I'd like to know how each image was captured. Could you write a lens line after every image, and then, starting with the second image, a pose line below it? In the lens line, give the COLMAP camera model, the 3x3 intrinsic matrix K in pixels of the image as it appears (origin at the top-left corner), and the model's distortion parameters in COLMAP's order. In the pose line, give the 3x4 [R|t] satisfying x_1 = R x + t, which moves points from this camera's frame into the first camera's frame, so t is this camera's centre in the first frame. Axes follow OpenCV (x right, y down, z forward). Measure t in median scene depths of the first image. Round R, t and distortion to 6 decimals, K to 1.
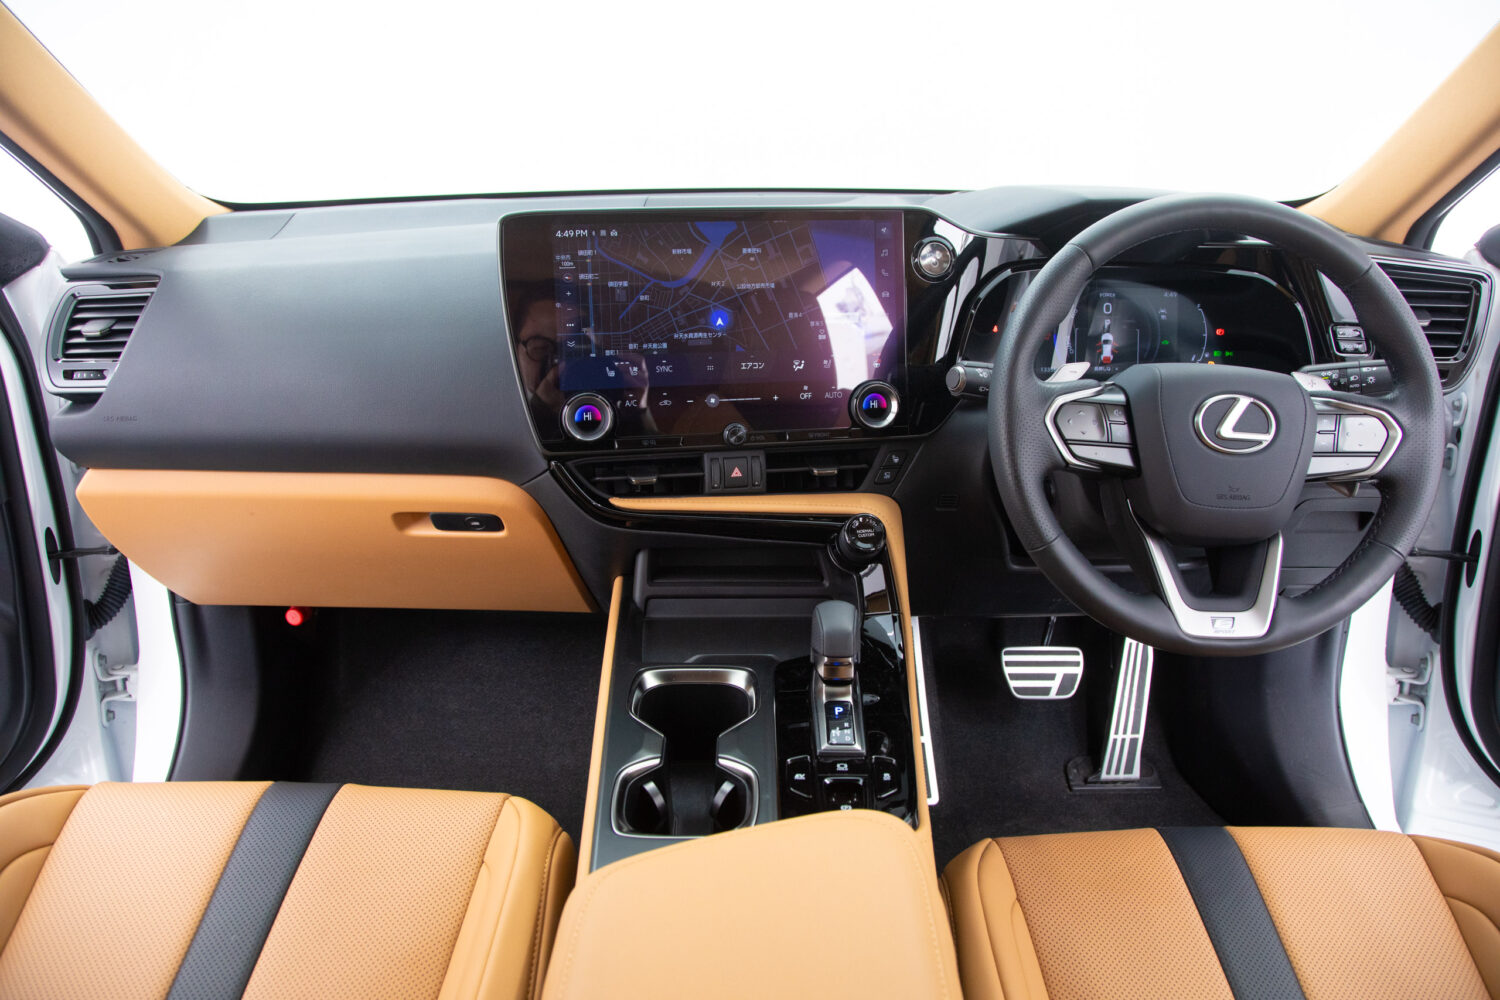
lens RADIAL K [[1022.3, 0, 750.0], [0, 1022.3, 500.0], [0, 0, 1]] dist [-0.115796, 0.058050]
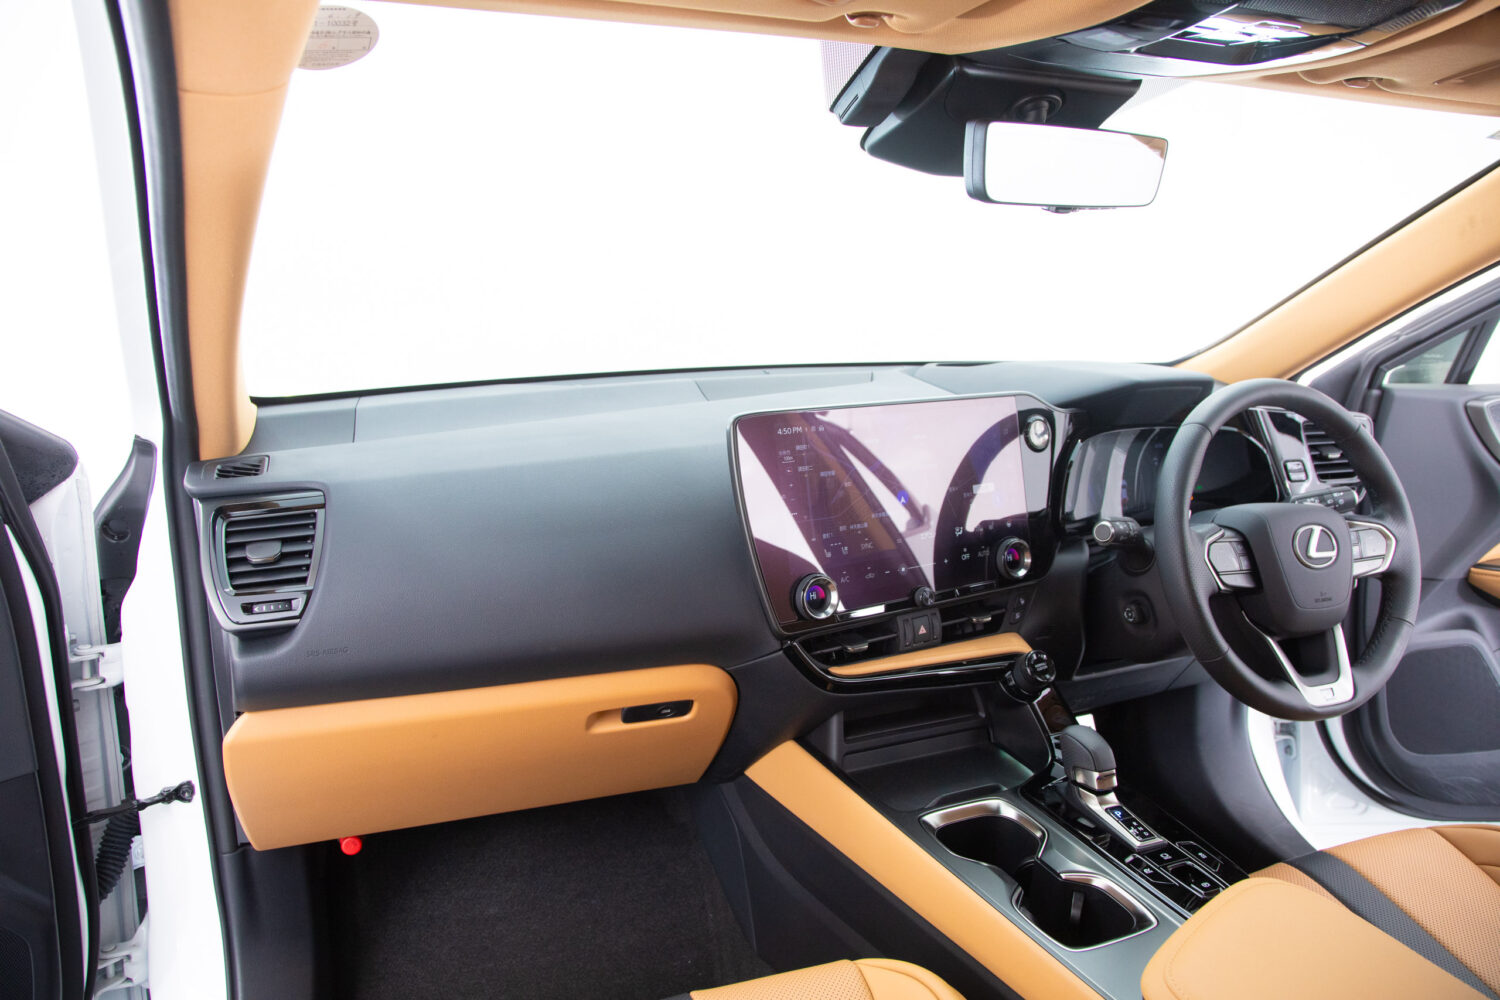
lens RADIAL K [[1022.3, 0, 750.0], [0, 1022.3, 500.0], [0, 0, 1]] dist [-0.115796, 0.058050]
pose [[0.928972, -0.077906, 0.361858, -0.595535], [0.121872, 0.987467, -0.100278, -0.080243], [-0.349510, 0.137256, 0.926824, 0.001852]]
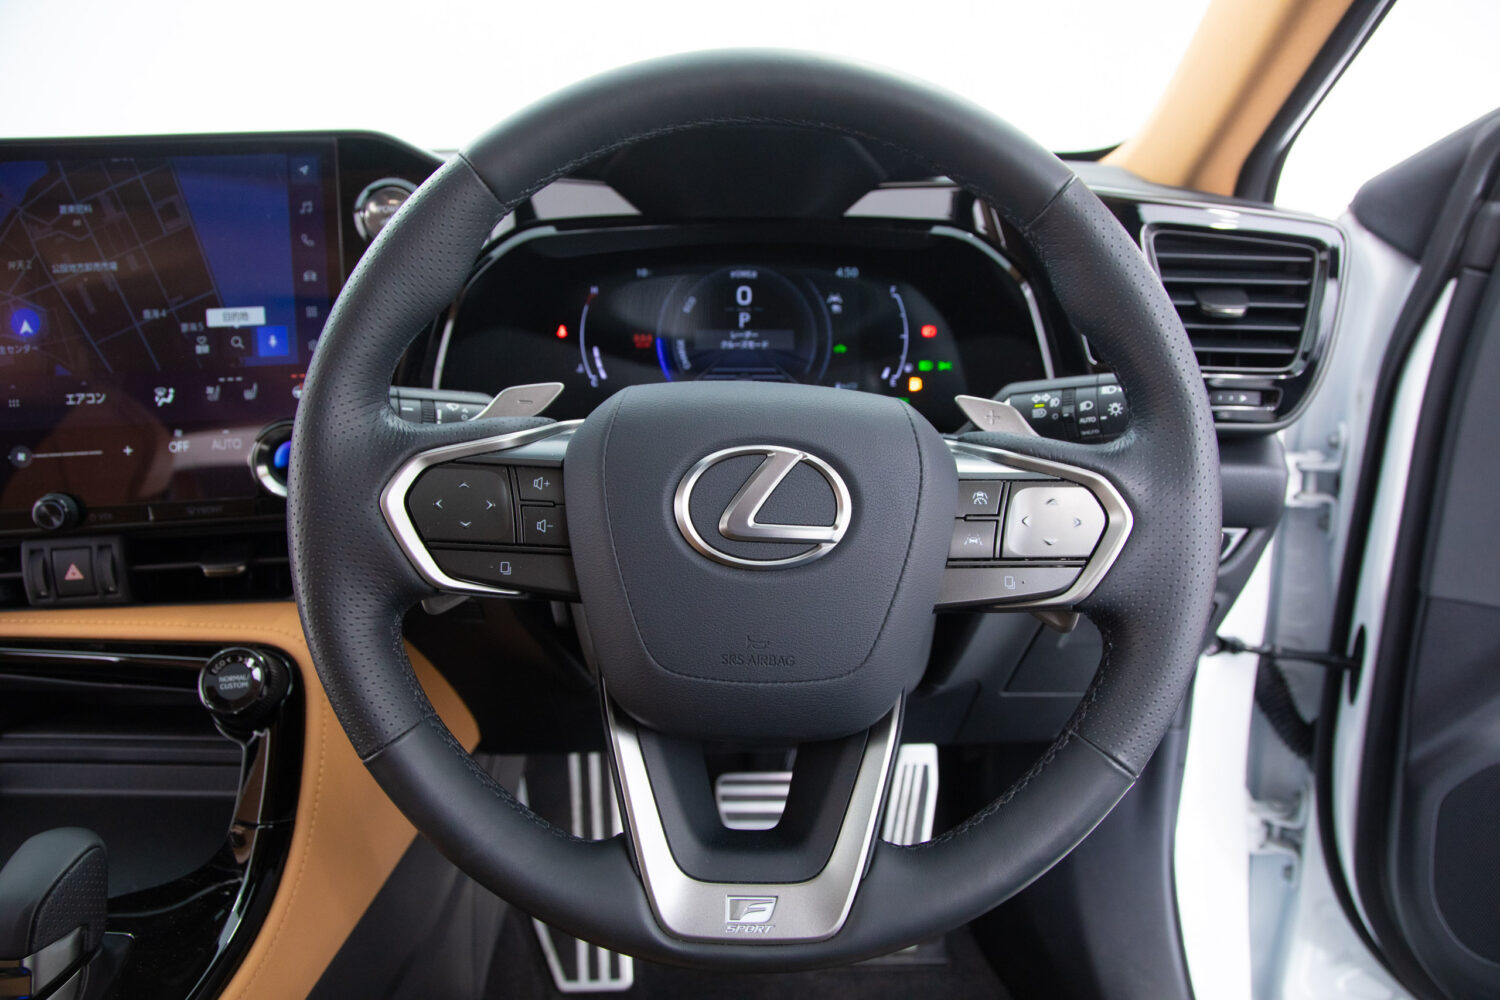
lens RADIAL K [[993.4, 0, 750.0], [0, 993.4, 500.0], [0, 0, 1]] dist [-0.093234, 0.005821]
pose [[0.999787, -0.005395, 0.019905, 0.386841], [0.005783, 0.999794, -0.019457, -0.057734], [-0.019796, 0.019568, 0.999613, 0.428104]]
